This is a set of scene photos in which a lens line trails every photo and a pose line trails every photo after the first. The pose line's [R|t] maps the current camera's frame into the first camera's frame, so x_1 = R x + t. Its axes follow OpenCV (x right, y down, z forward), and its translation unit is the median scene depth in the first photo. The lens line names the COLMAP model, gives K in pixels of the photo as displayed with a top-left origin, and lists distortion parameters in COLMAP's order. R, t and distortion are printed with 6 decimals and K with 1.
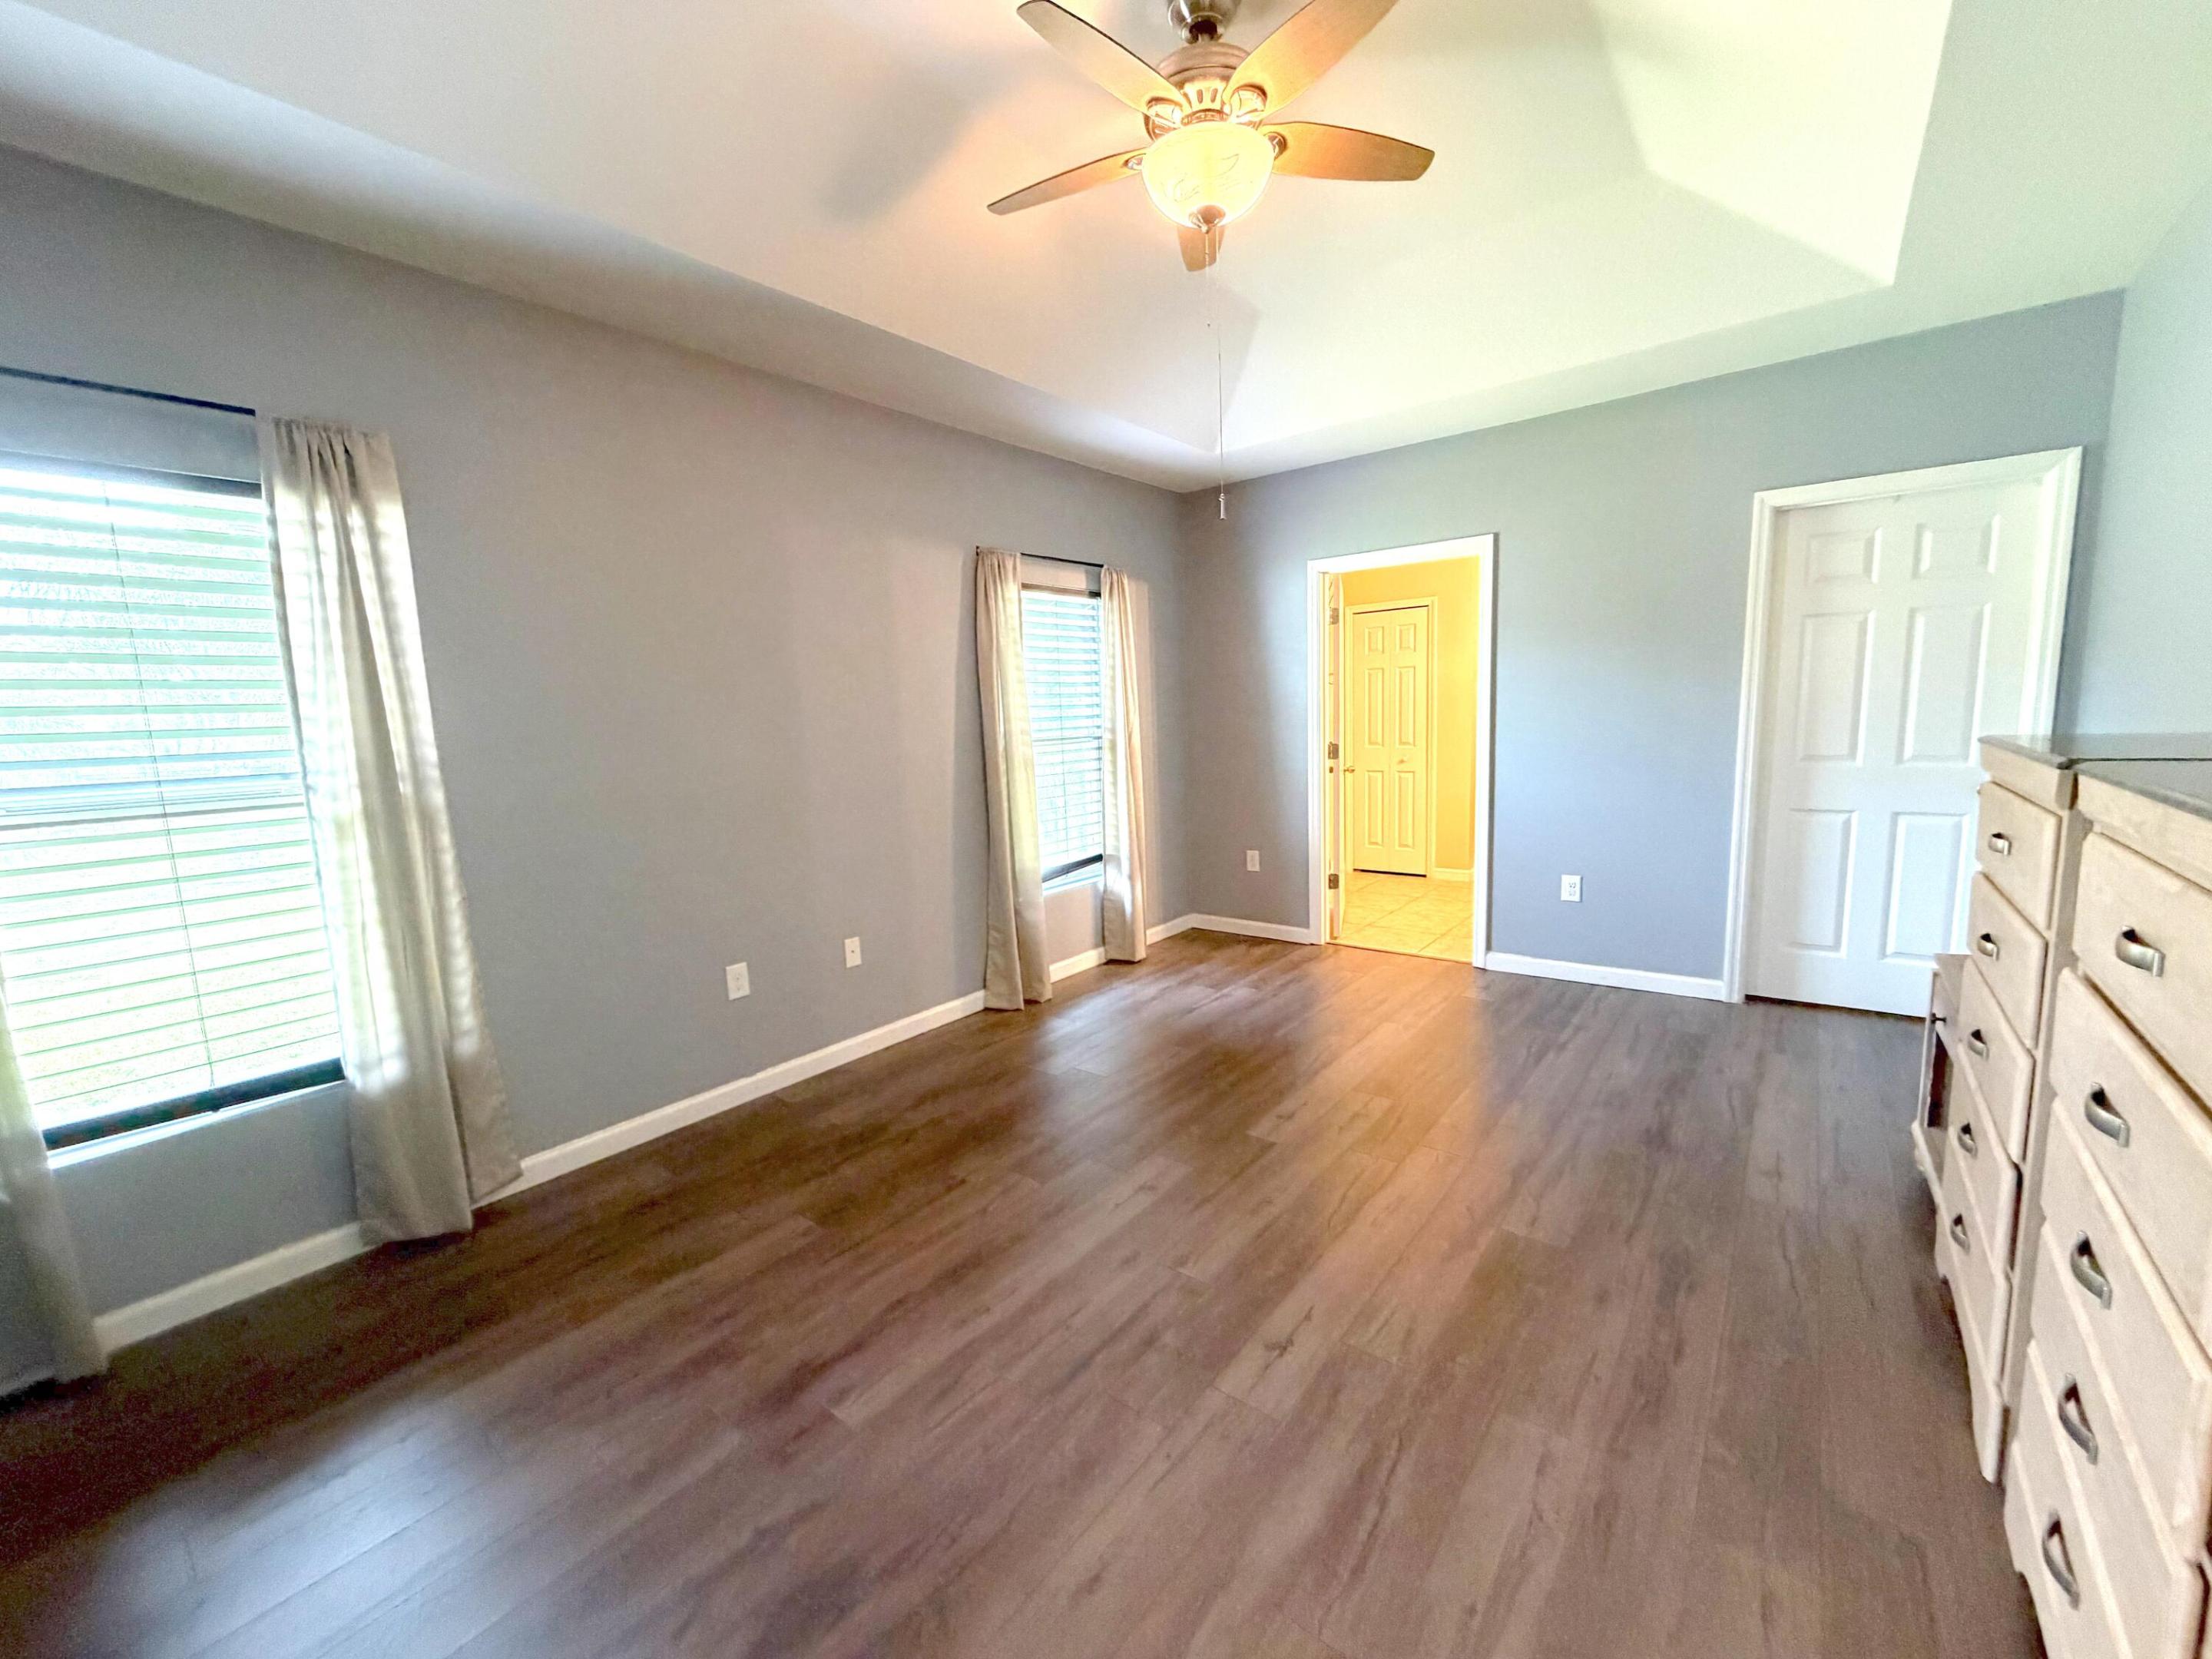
lens RADIAL K [[886.2, 0, 1097.6], [0, 886.2, 835.3], [0, 0, 1]] dist [0.003971, 0.000254]
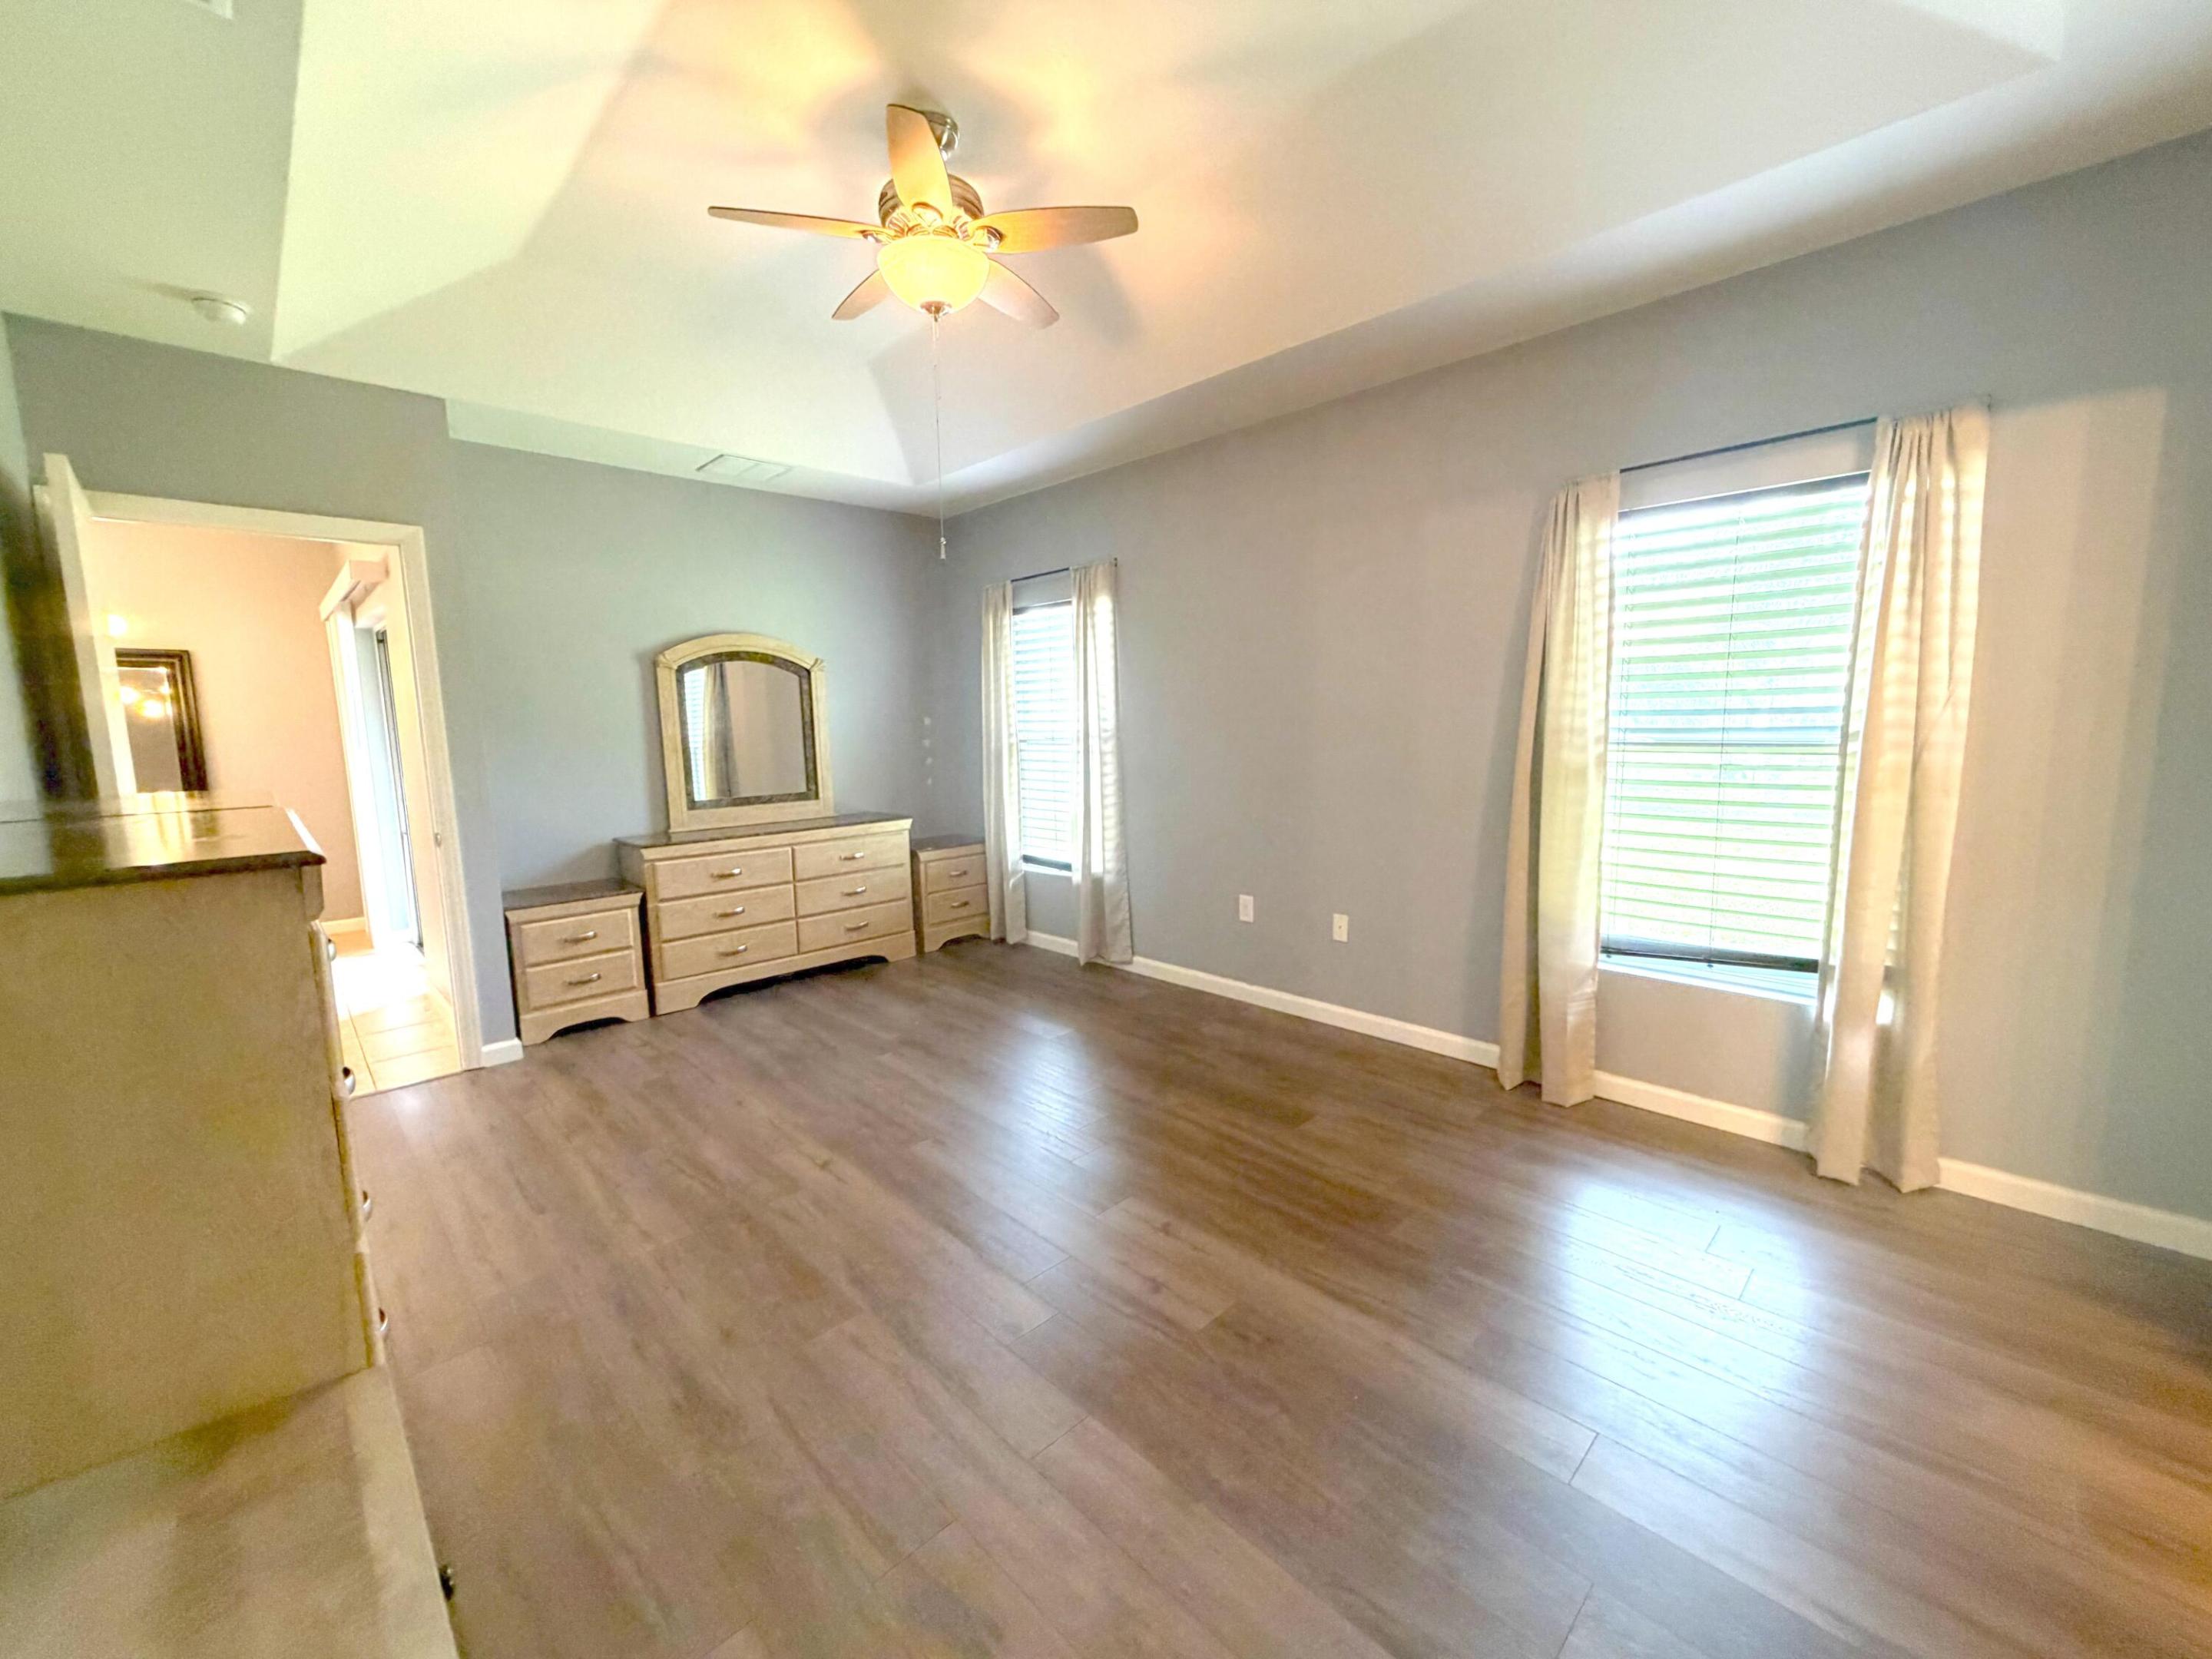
lens RADIAL K [[886.2, 0, 1097.3], [0, 886.2, 828.3], [0, 0, 1]] dist [0.003971, 0.000254]
pose [[-0.129579, 0.164570, -0.977817, 1.253614], [-0.110746, 0.977559, 0.179202, -0.228721], [0.985365, 0.131511, -0.108446, 1.299813]]
